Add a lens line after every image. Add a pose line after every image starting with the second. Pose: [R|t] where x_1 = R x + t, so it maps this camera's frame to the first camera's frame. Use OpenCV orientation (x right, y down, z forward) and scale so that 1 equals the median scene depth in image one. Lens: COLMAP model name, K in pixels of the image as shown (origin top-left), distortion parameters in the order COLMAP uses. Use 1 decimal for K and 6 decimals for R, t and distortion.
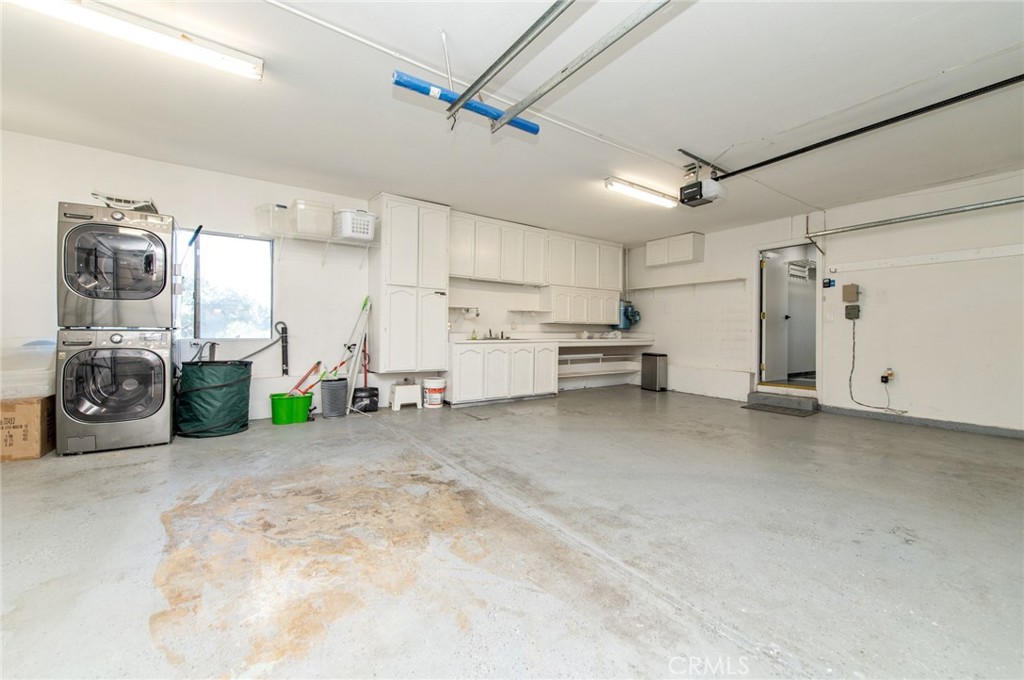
lens RADIAL K [[403.6, 0, 512.7], [0, 403.6, 337.1], [0, 0, 1]] dist [-0.000359, -0.000347]
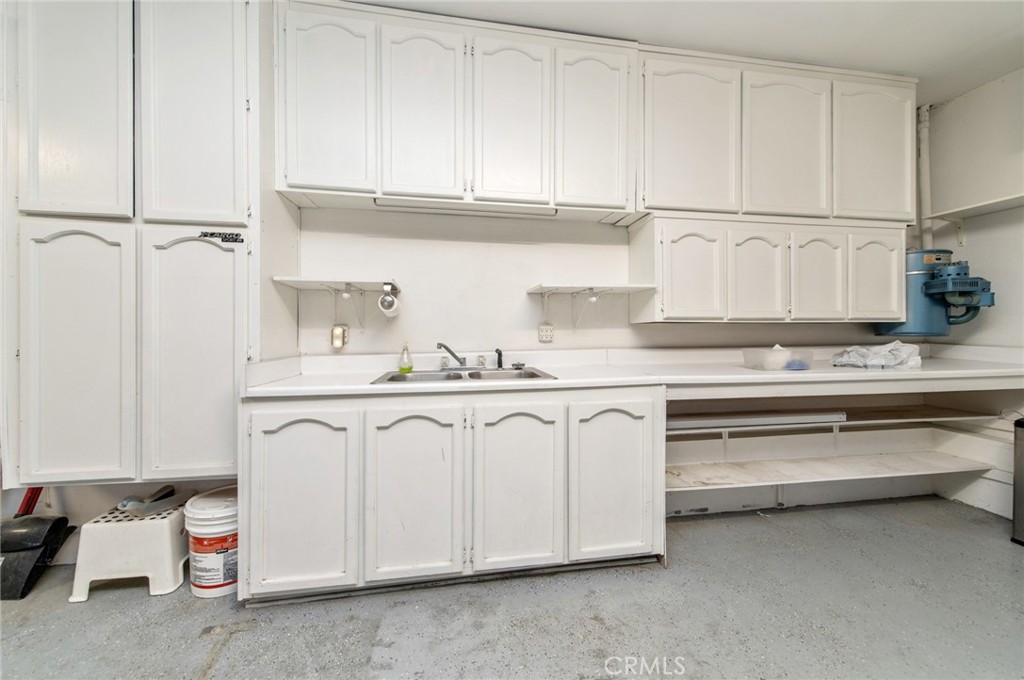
lens RADIAL K [[403.6, 0, 511.6], [0, 403.6, 336.3], [0, 0, 1]] dist [-0.000359, -0.000347]
pose [[0.897561, -0.005302, -0.440859, 0.130367], [0.007174, 0.999971, 0.002582, -0.024790], [0.440832, -0.005480, 0.897573, 0.611398]]
